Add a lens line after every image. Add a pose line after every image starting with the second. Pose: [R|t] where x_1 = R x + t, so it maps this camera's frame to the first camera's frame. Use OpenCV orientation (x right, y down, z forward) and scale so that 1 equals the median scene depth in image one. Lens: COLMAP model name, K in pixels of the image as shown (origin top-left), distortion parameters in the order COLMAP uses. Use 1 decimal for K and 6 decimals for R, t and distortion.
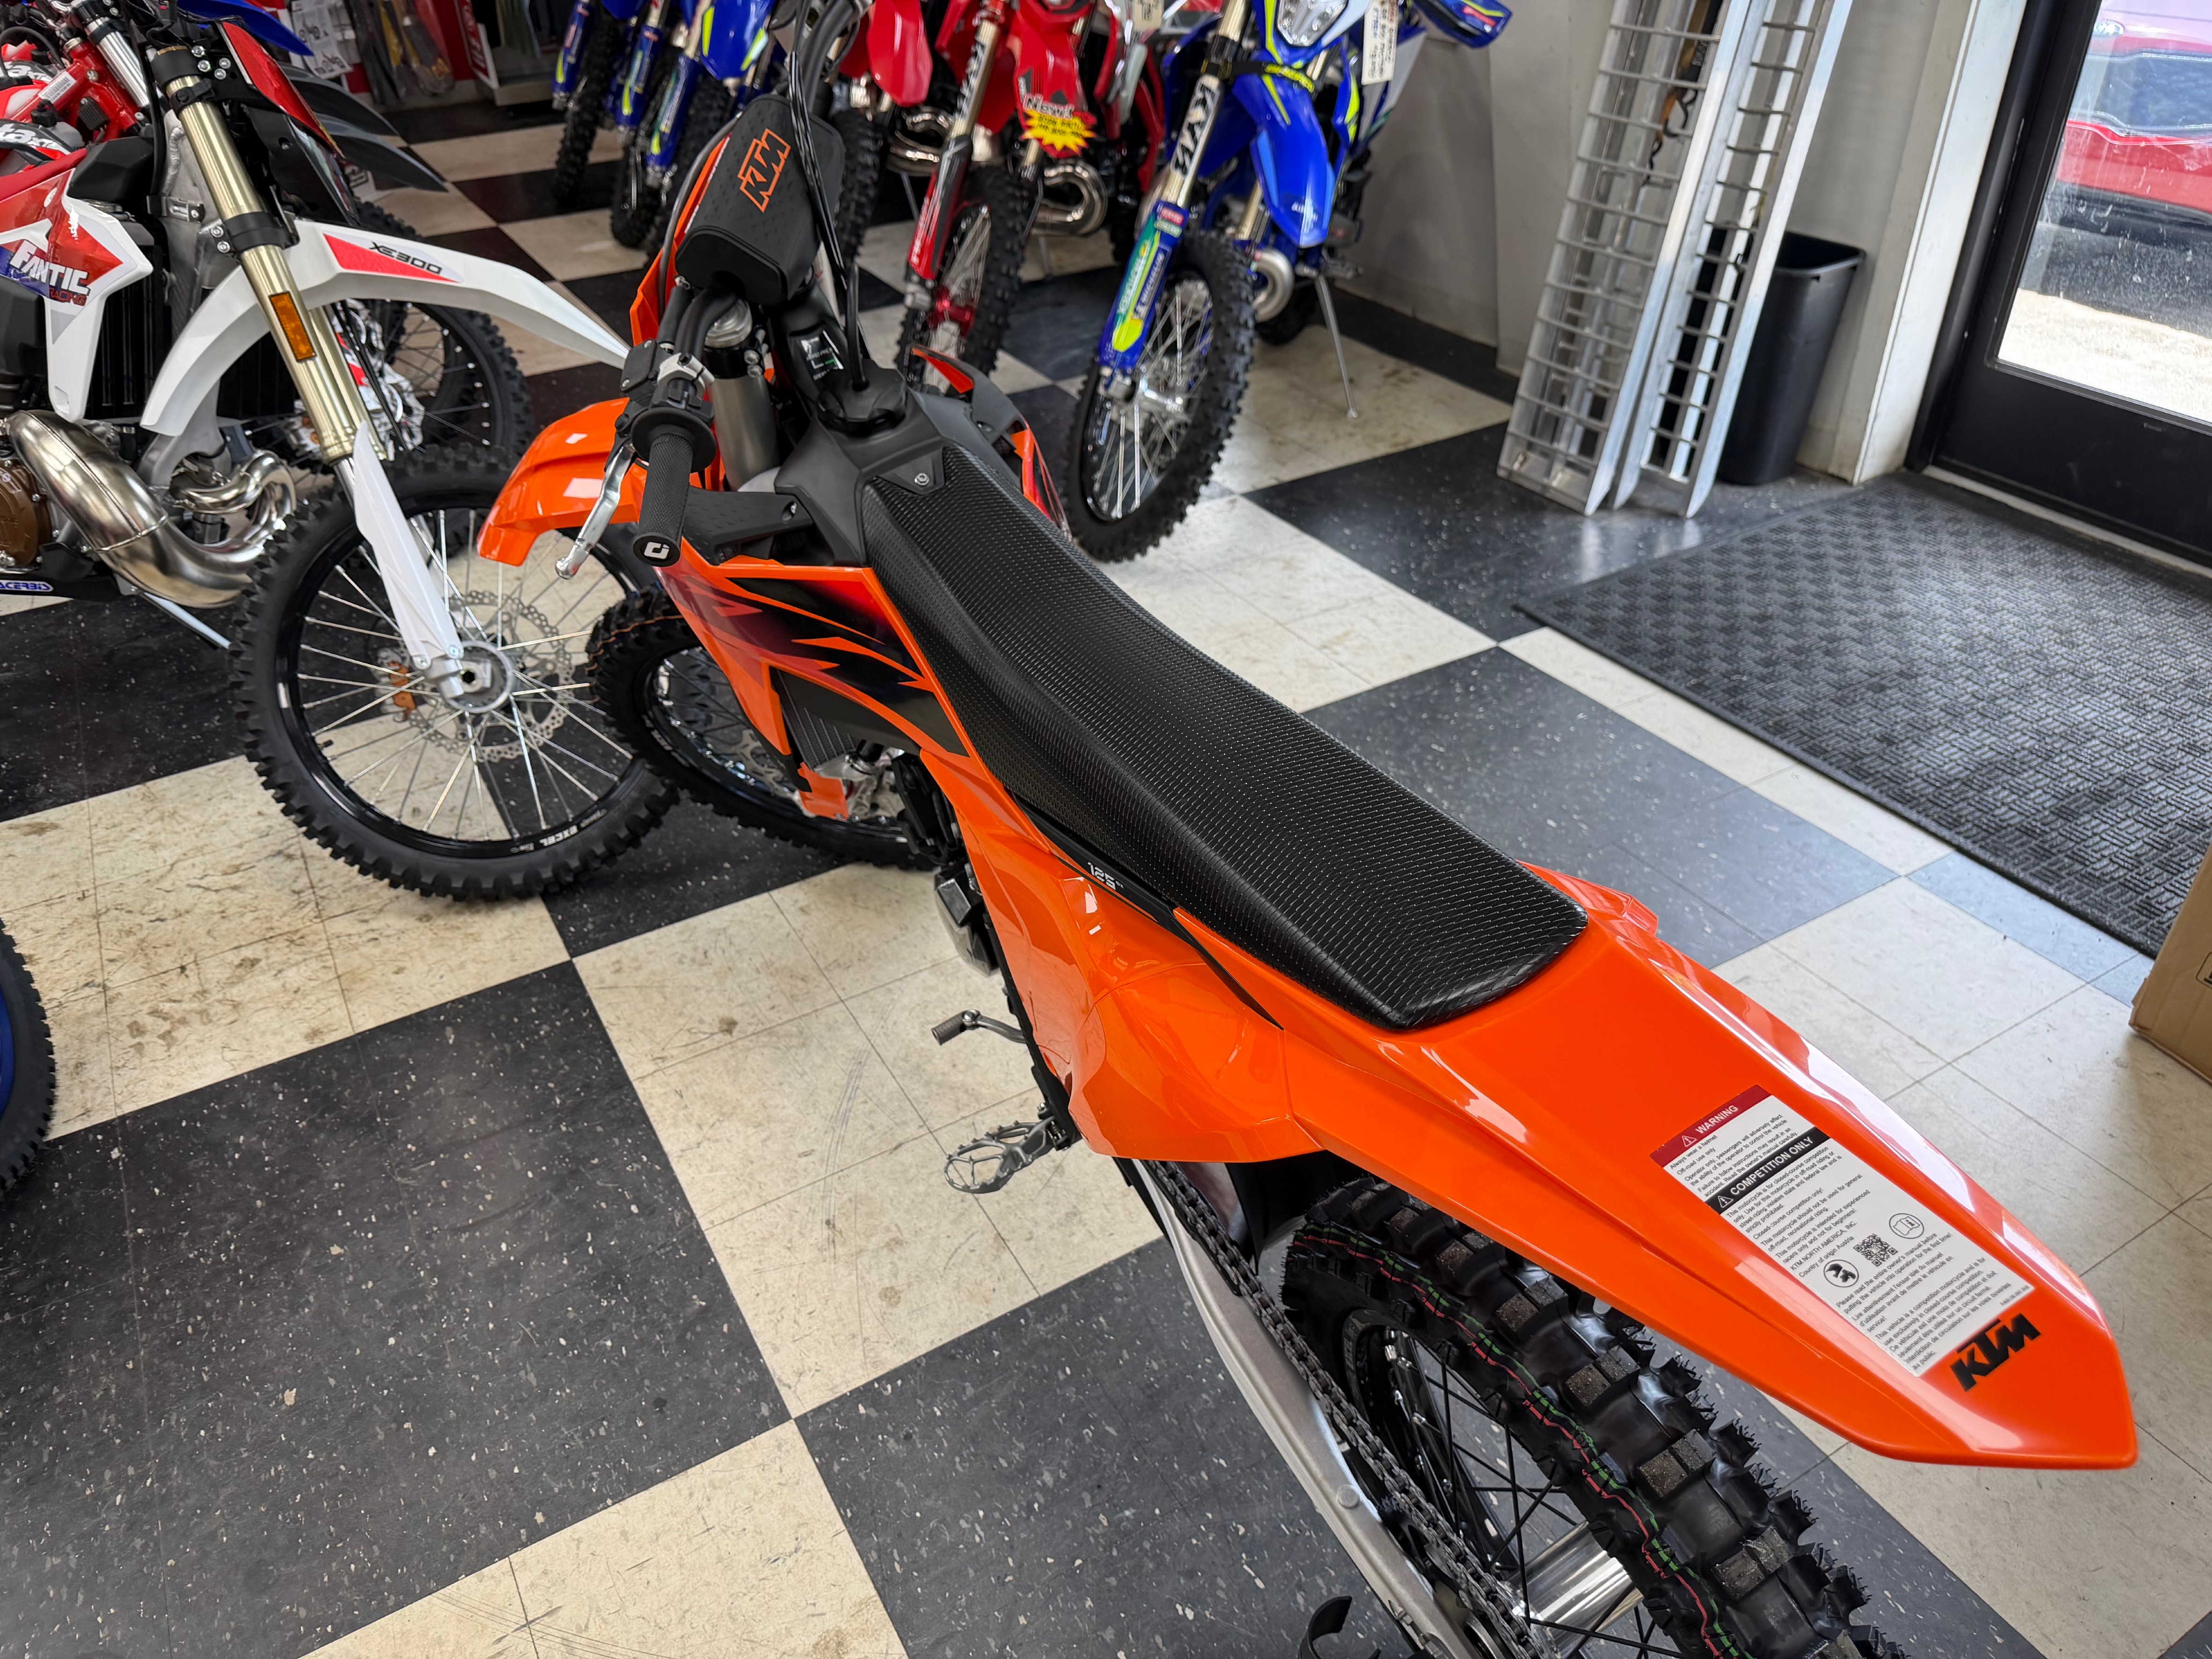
lens RADIAL K [[1568.3, 0, 1106.0], [0, 1568.3, 829.5], [0, 0, 1]] dist [-0.004270, -0.022063]
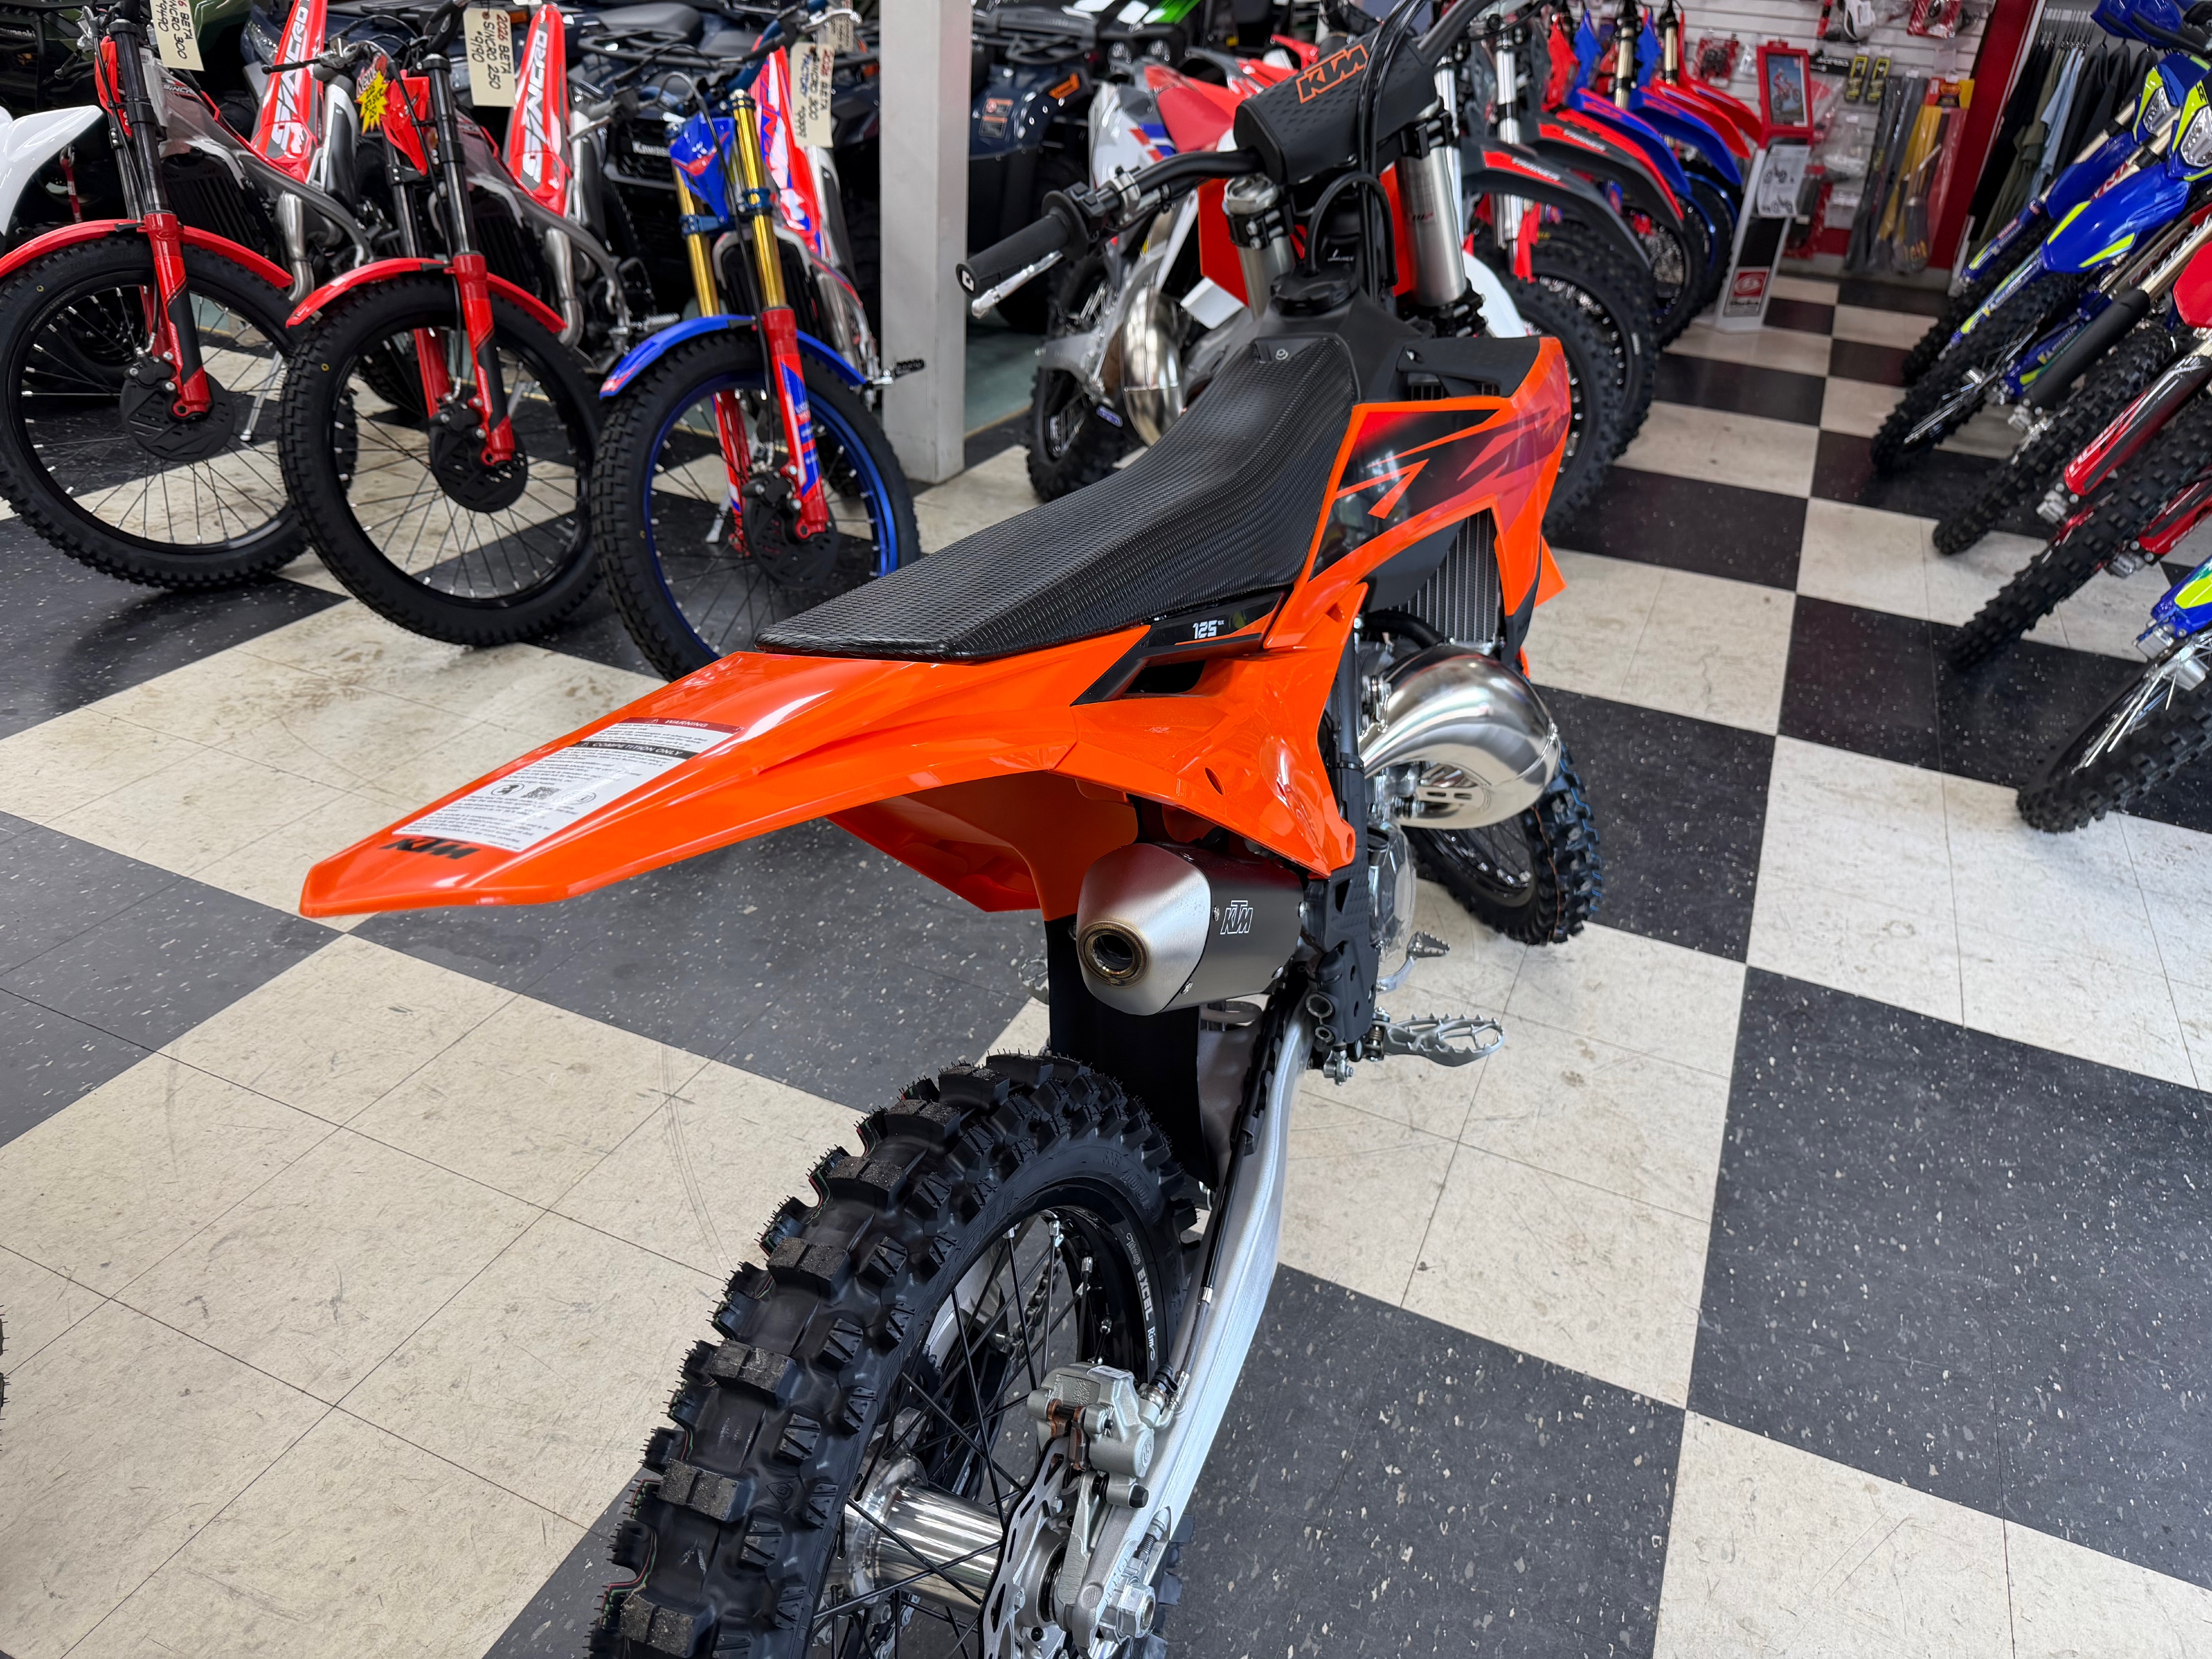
lens RADIAL K [[1557.8, 0, 1121.9], [0, 1557.8, 836.7], [0, 0, 1]] dist [-0.008946, -0.005839]
pose [[0.591281, 0.457206, -0.664341, 0.366185], [-0.528082, 0.842100, 0.109535, -0.003657], [0.609522, 0.286061, 0.739360, 0.134151]]
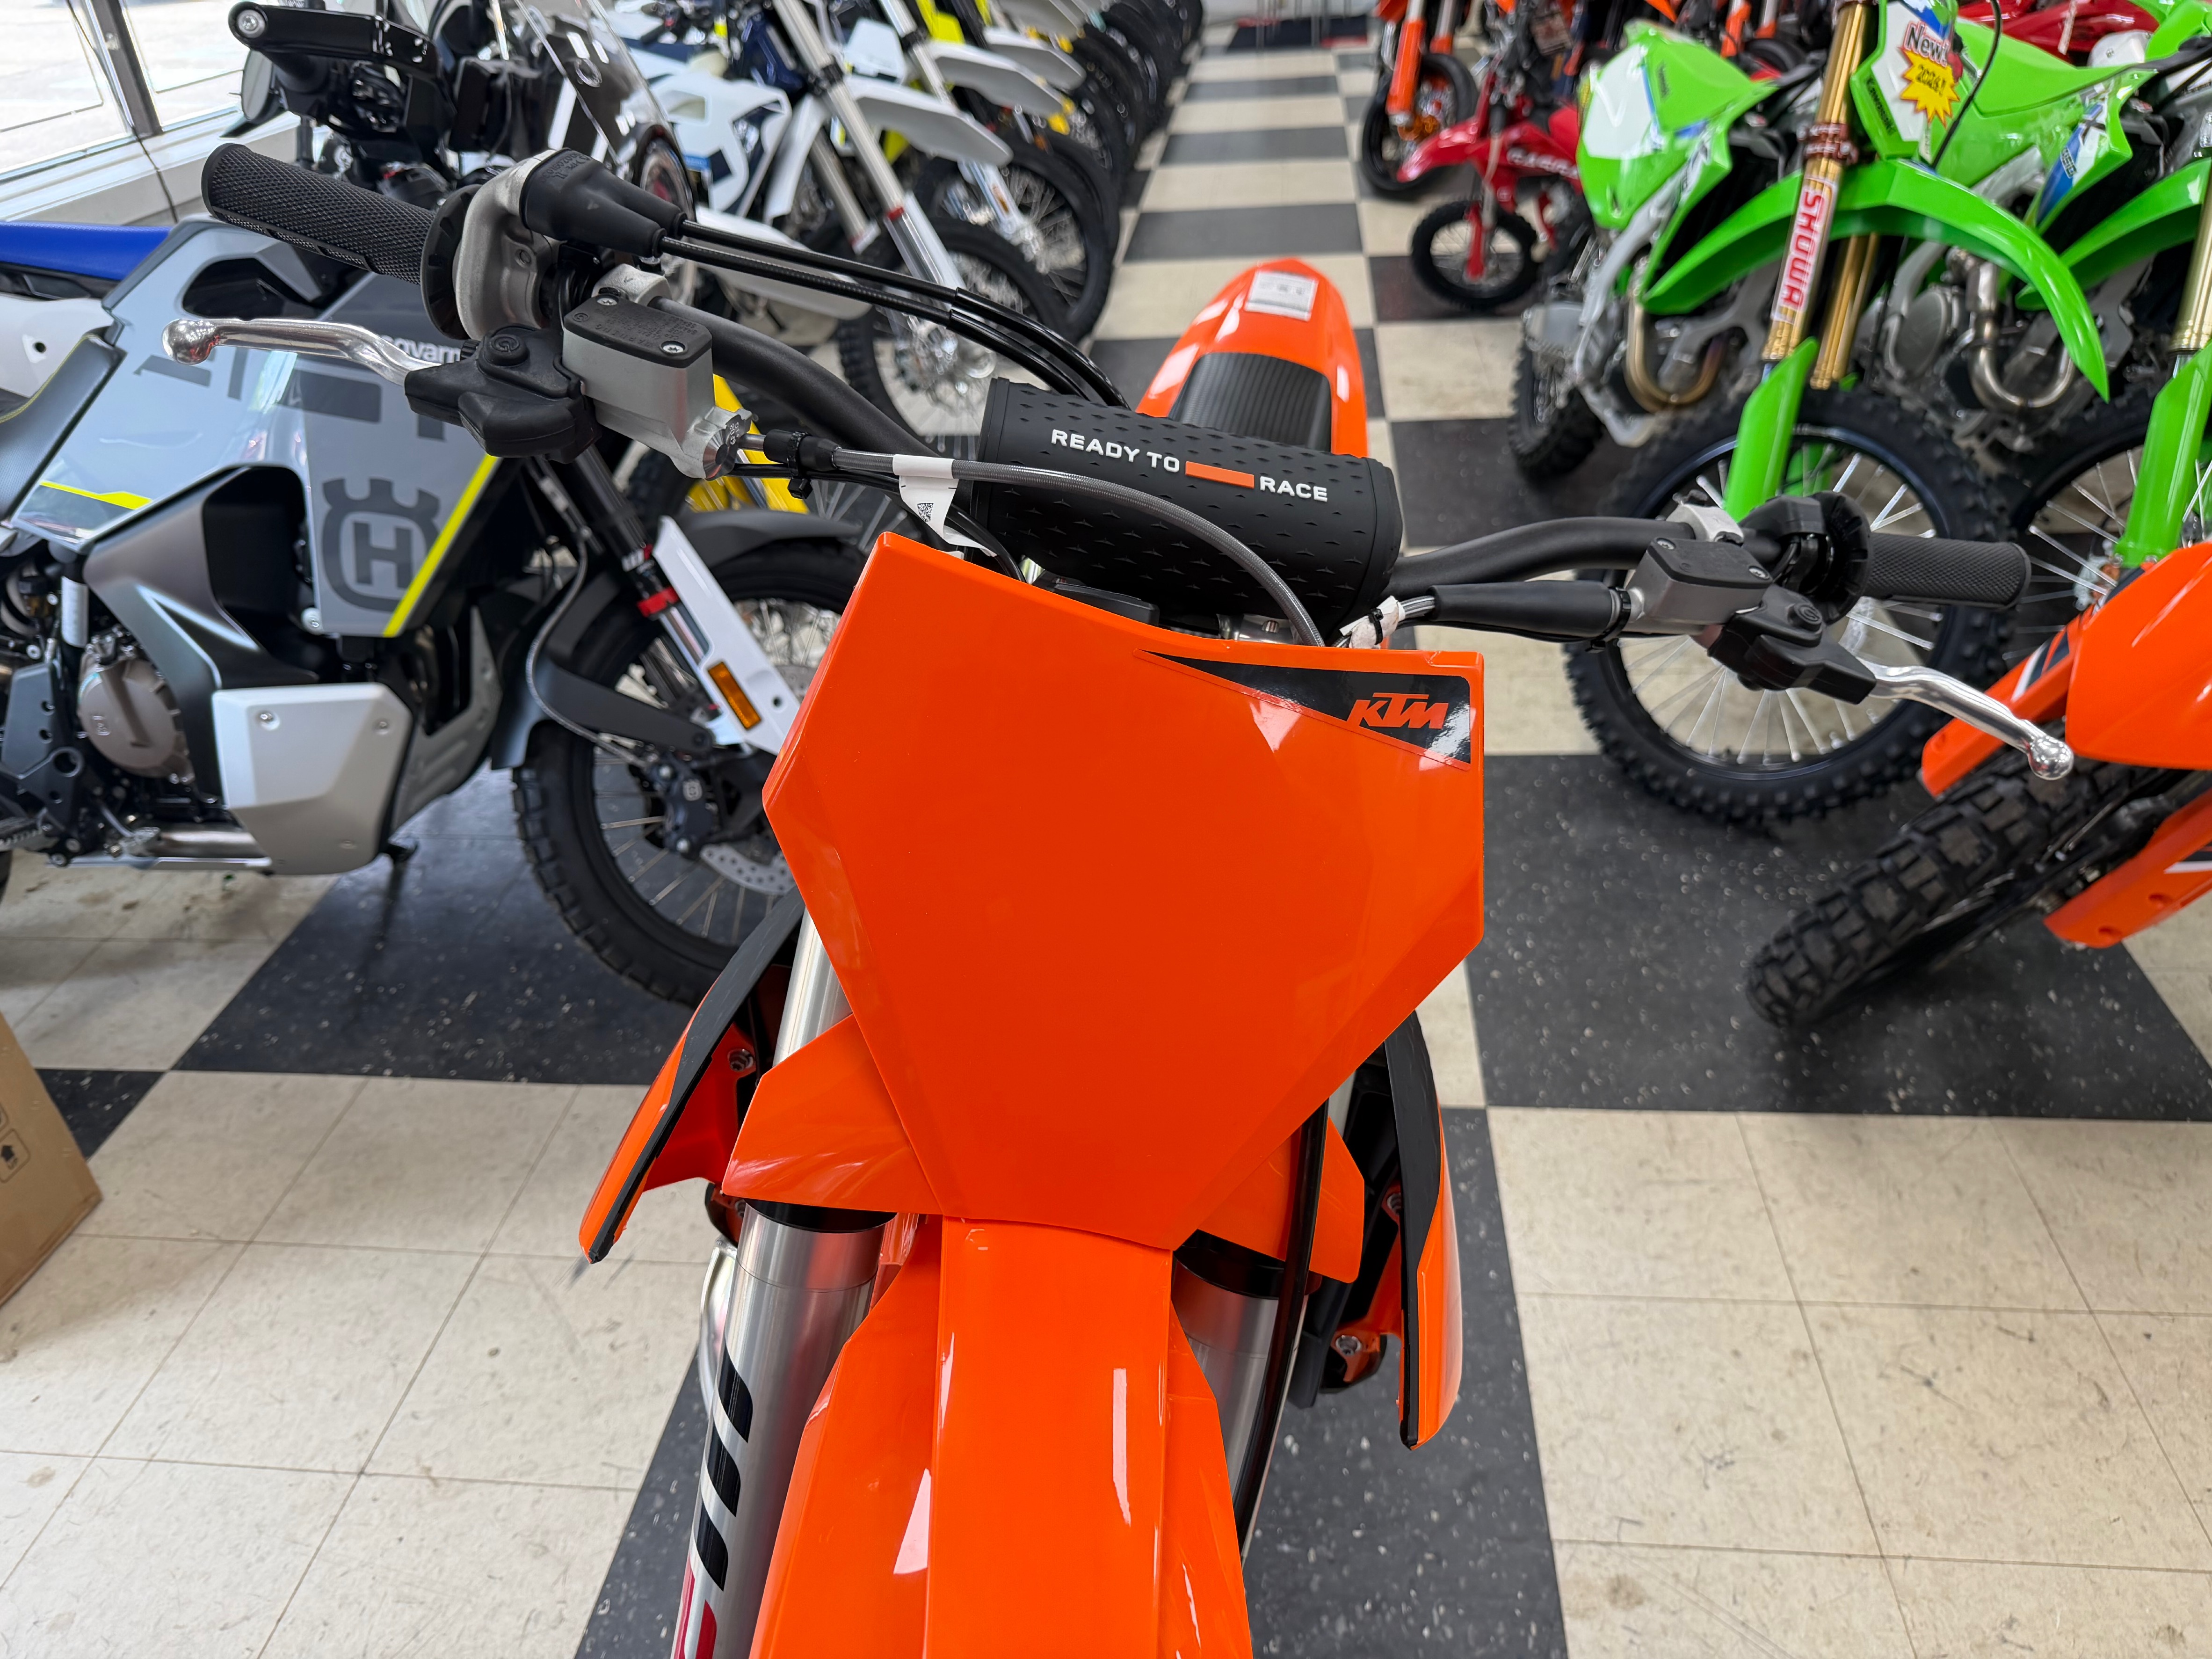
lens RADIAL K [[1575.9, 0, 1097.9], [0, 1575.9, 819.1], [0, 0, 1]] dist [-0.011160, 0.000802]
pose [[-0.801148, -0.258759, 0.539636, -0.191779], [0.403091, 0.433182, 0.806146, -0.366670], [-0.442357, 0.863364, -0.242739, 0.581686]]
